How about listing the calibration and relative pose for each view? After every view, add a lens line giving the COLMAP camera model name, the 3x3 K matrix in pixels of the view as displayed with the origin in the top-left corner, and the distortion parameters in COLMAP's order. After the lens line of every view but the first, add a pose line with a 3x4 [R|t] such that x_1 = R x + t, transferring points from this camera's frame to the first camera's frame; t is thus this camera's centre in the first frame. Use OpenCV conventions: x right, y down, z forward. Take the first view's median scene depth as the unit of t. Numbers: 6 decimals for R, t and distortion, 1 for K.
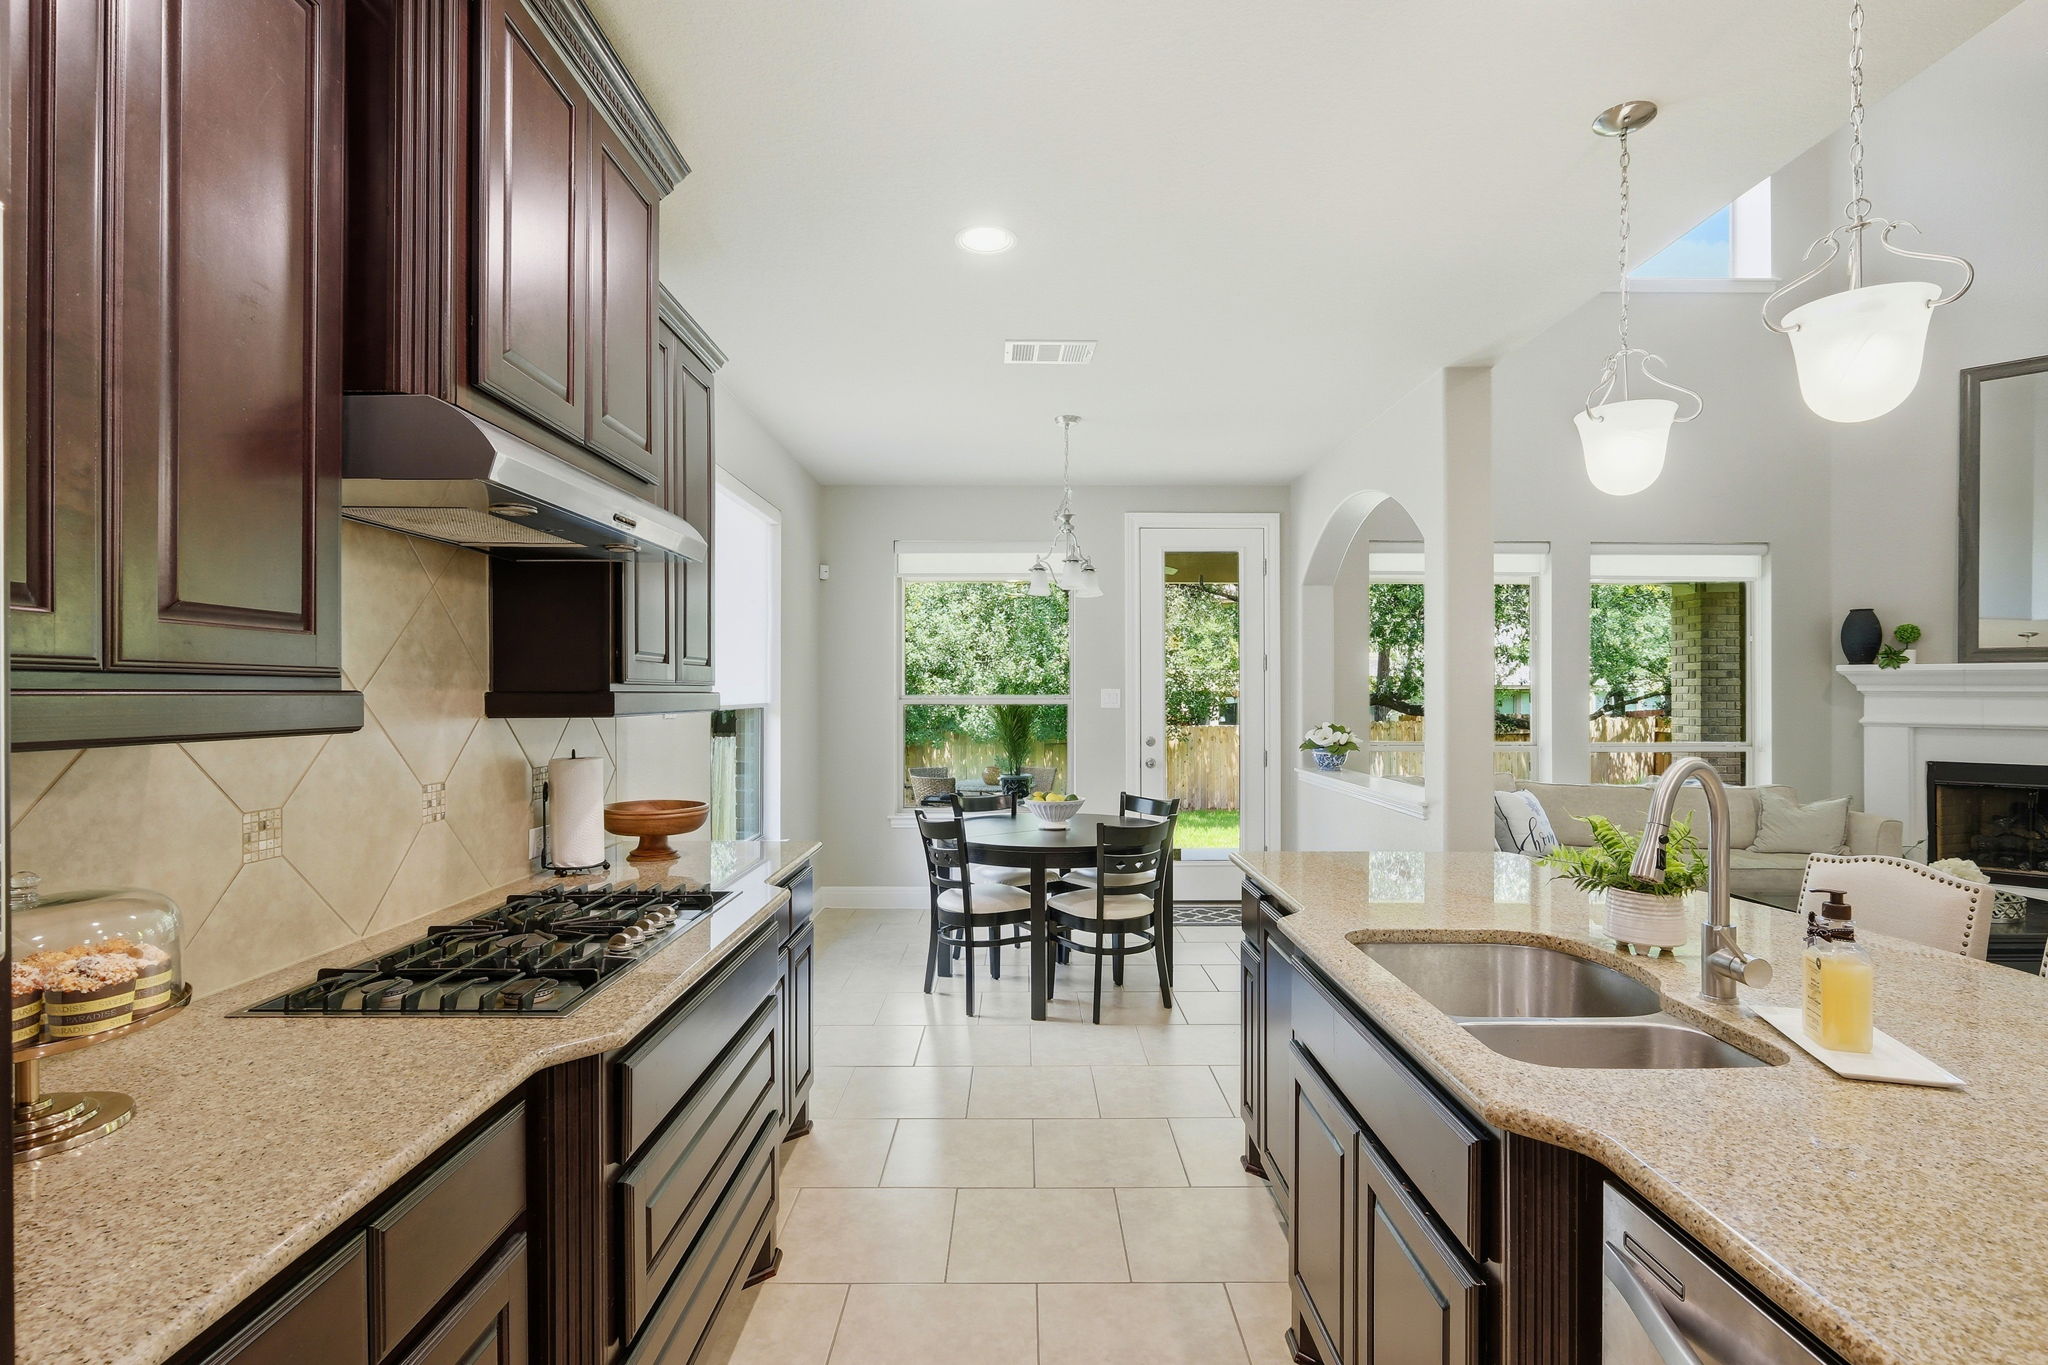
lens RADIAL K [[964.9, 0, 1021.9], [0, 964.9, 695.0], [0, 0, 1]] dist [-0.002546, -0.000348]
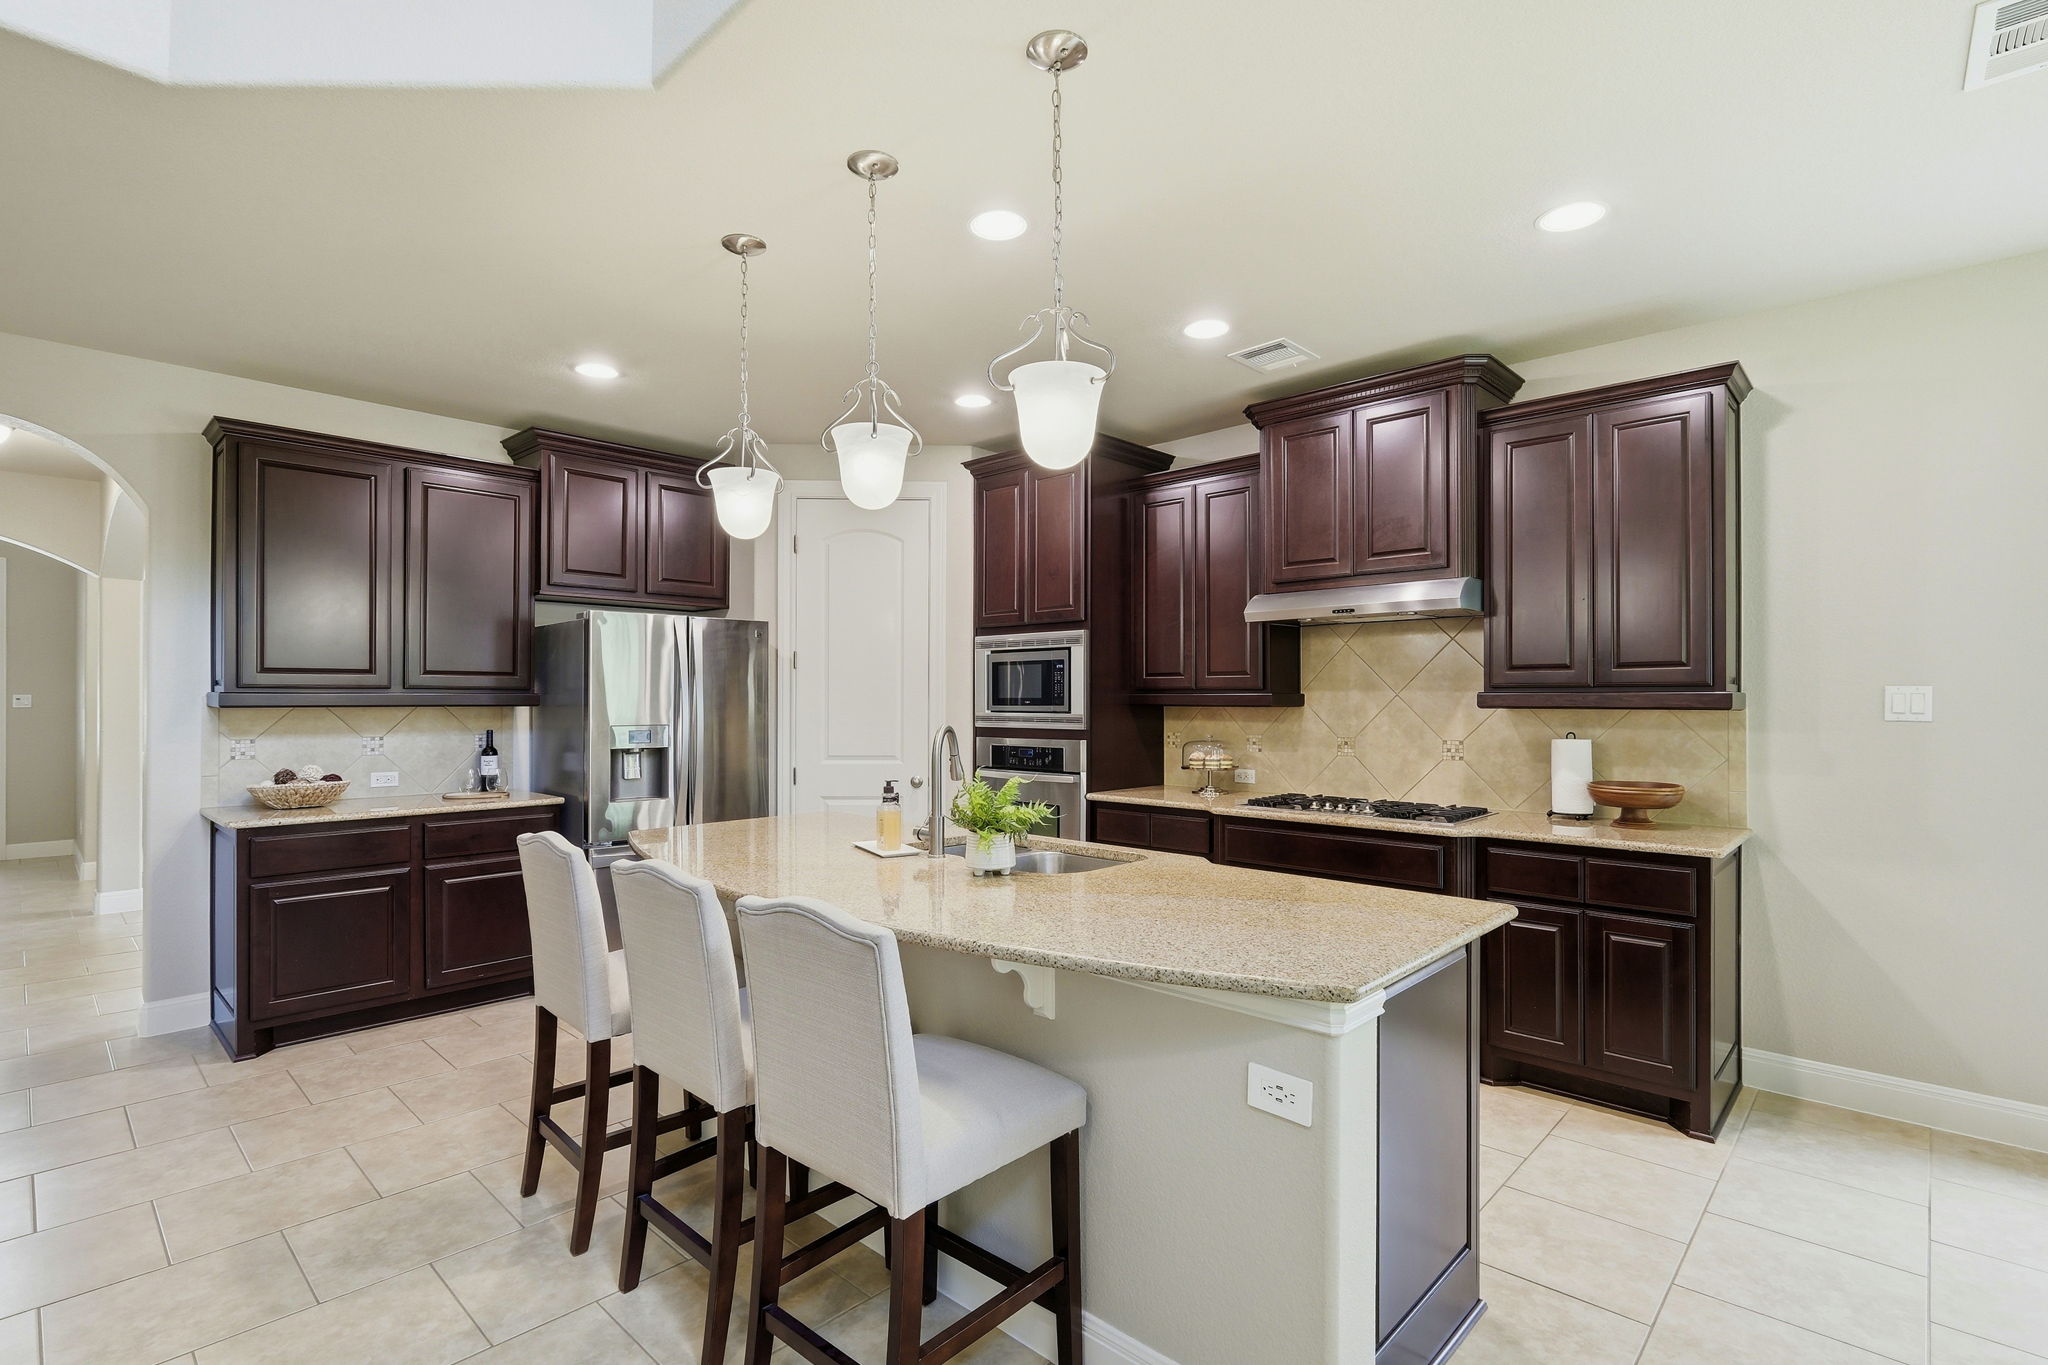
lens RADIAL K [[964.9, 0, 1021.9], [0, 964.9, 695.0], [0, 0, 1]] dist [-0.002546, -0.000348]
pose [[-0.693080, -0.002551, -0.720856, 0.866066], [0.000112, 0.999993, -0.003647, 0.004740], [0.720860, -0.002609, -0.693076, 1.073905]]
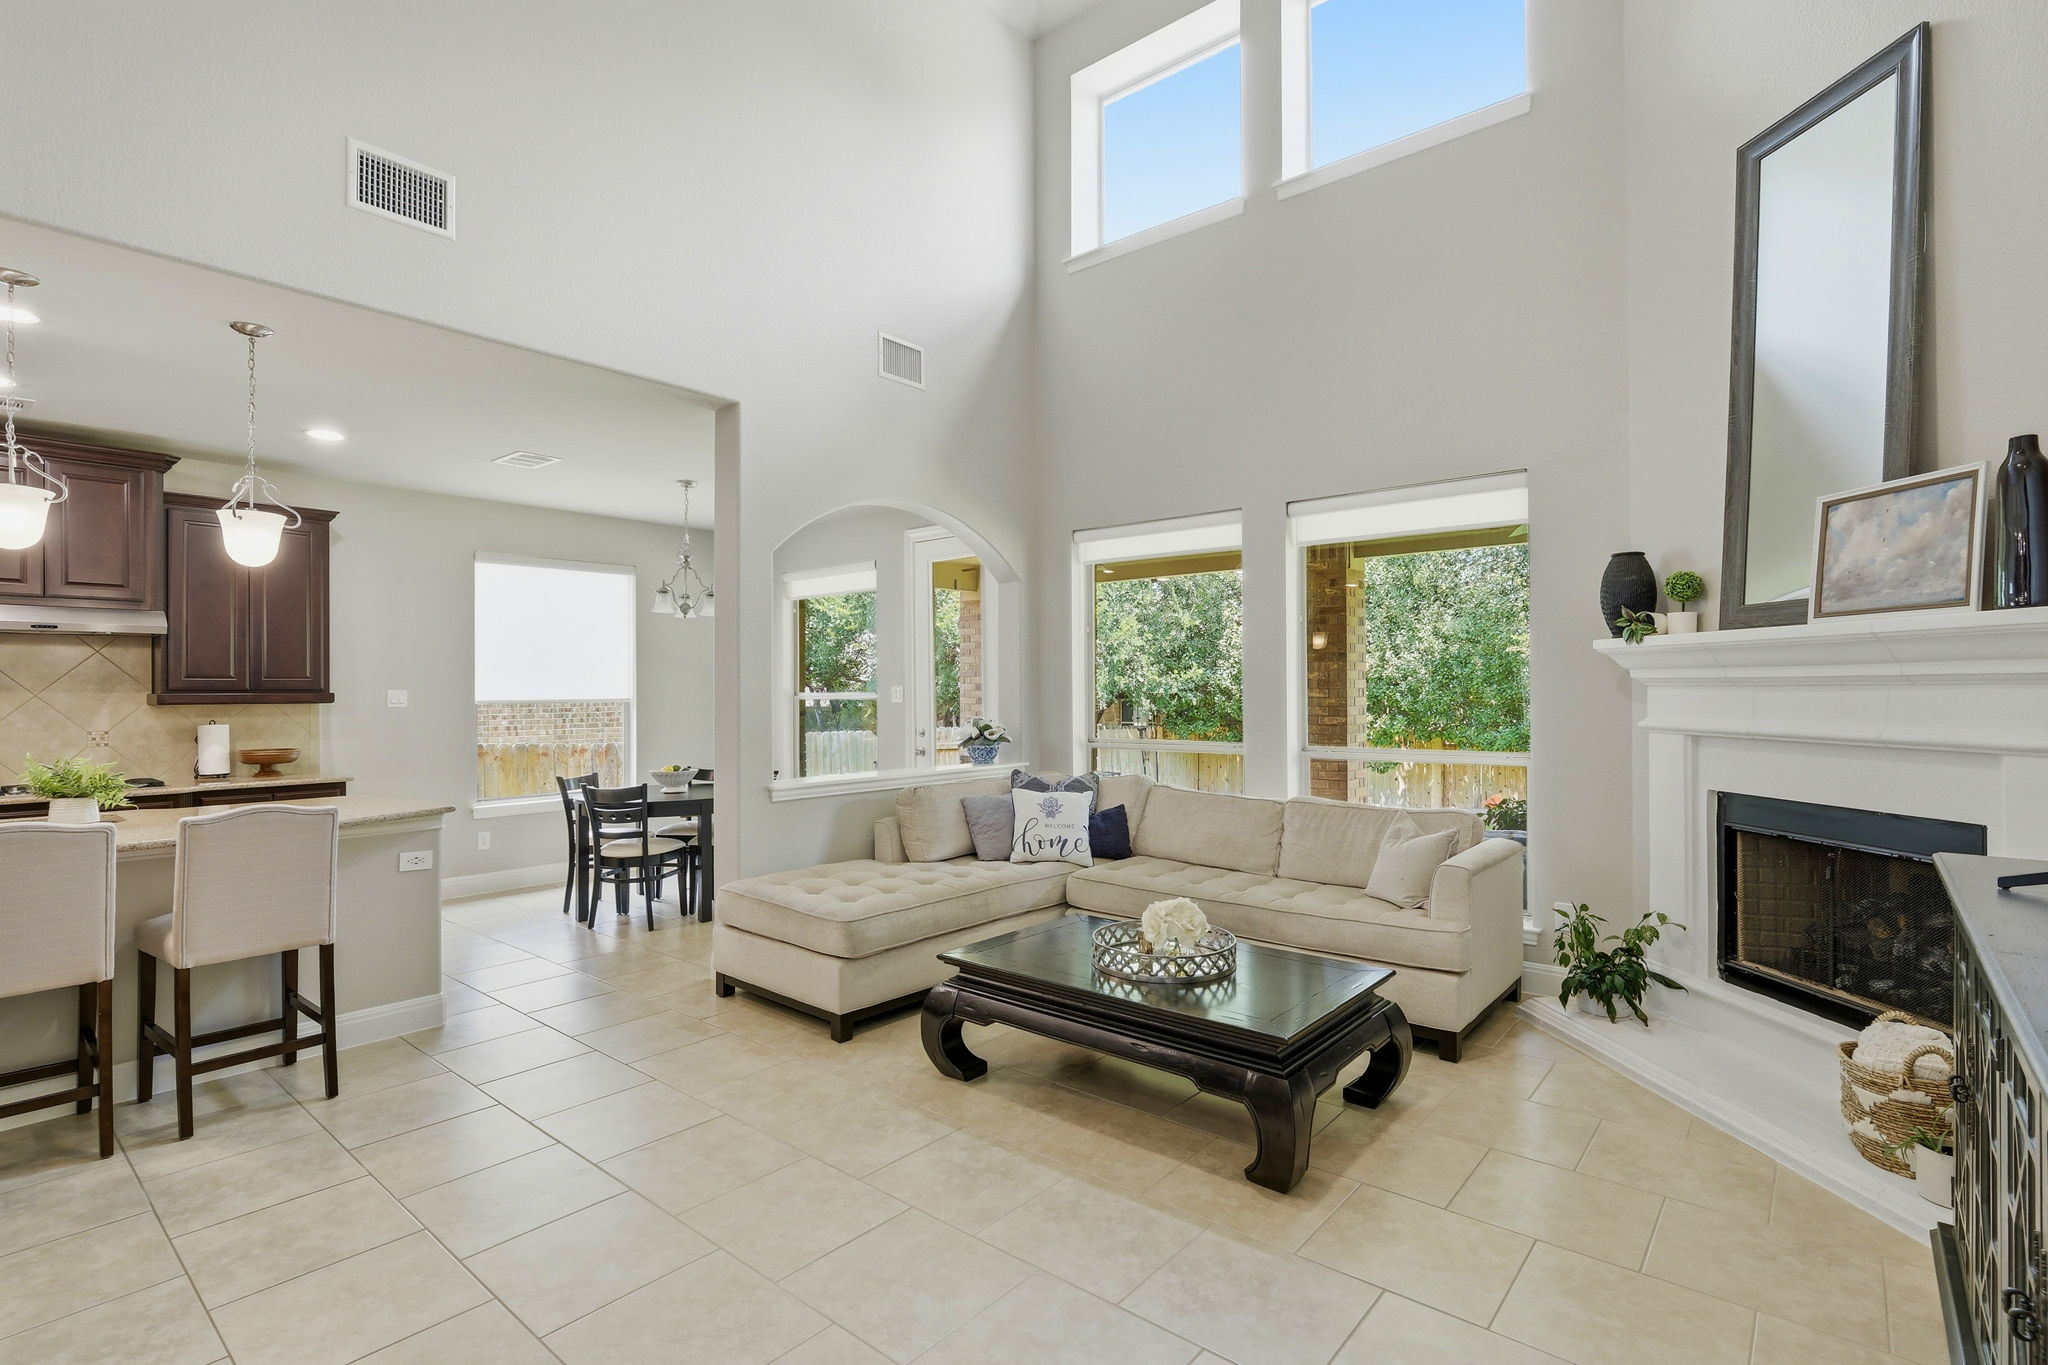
lens RADIAL K [[961.4, 0, 1018.2], [0, 961.4, 688.7], [0, 0, 1]] dist [-0.002233, -0.000198]
pose [[0.759419, -0.007536, -0.650558, 1.742959], [0.006316, 0.999971, -0.004212, 0.005273], [0.650571, -0.000910, 0.759445, 0.416648]]
